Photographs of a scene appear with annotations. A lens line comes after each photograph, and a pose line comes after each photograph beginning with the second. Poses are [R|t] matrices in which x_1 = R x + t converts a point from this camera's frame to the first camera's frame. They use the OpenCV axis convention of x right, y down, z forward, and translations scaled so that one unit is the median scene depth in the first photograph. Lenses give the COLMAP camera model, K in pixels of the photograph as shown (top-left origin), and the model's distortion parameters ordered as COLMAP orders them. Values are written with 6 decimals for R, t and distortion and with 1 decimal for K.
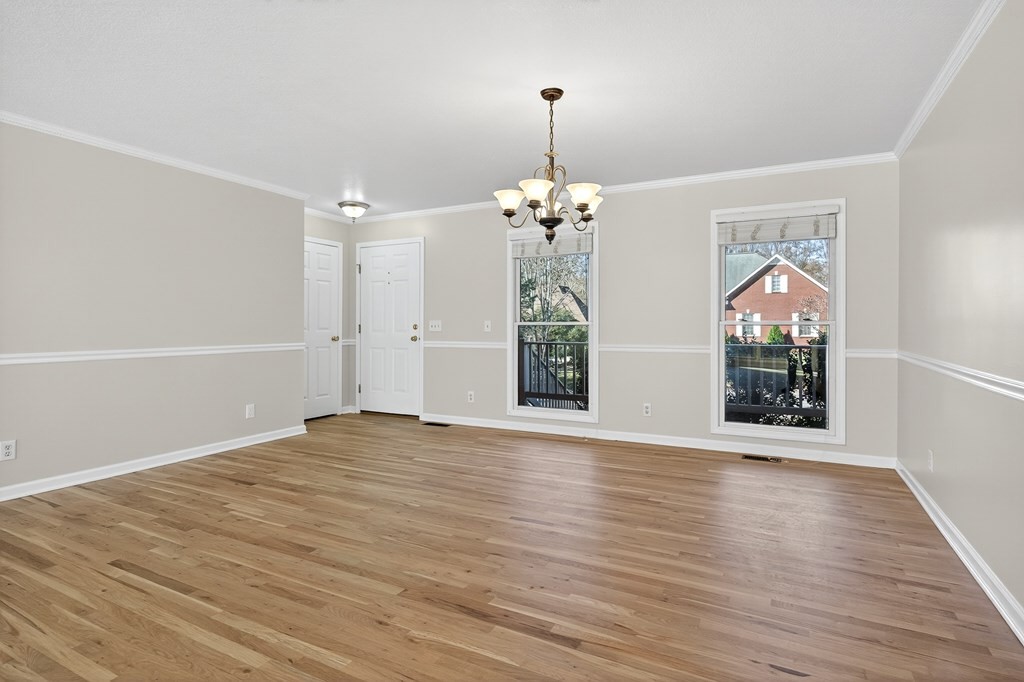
lens RADIAL K [[528.3, 0, 512.4], [0, 528.3, 324.4], [0, 0, 1]] dist [-0.003032, -0.001860]
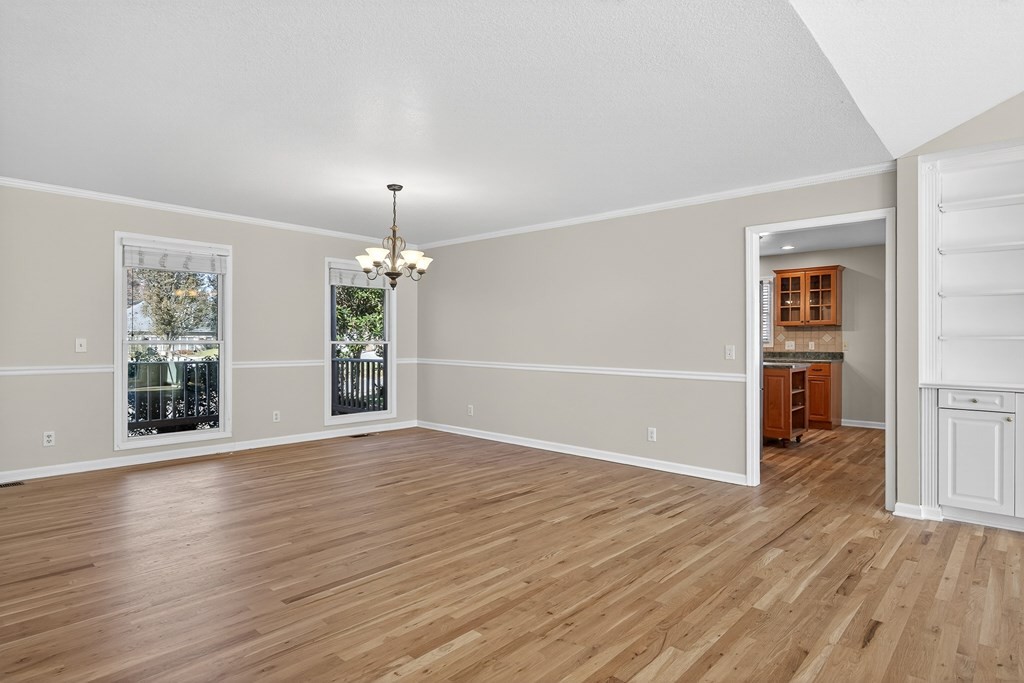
lens RADIAL K [[558.7, 0, 512.0], [0, 558.7, 341.5], [0, 0, 1]] dist [0.001000, -0.000003]
pose [[0.261662, 0.001430, 0.965158, -1.310576], [-0.007570, 0.999971, 0.000571, -0.014500], [-0.965130, -0.007456, 0.261666, 0.285740]]
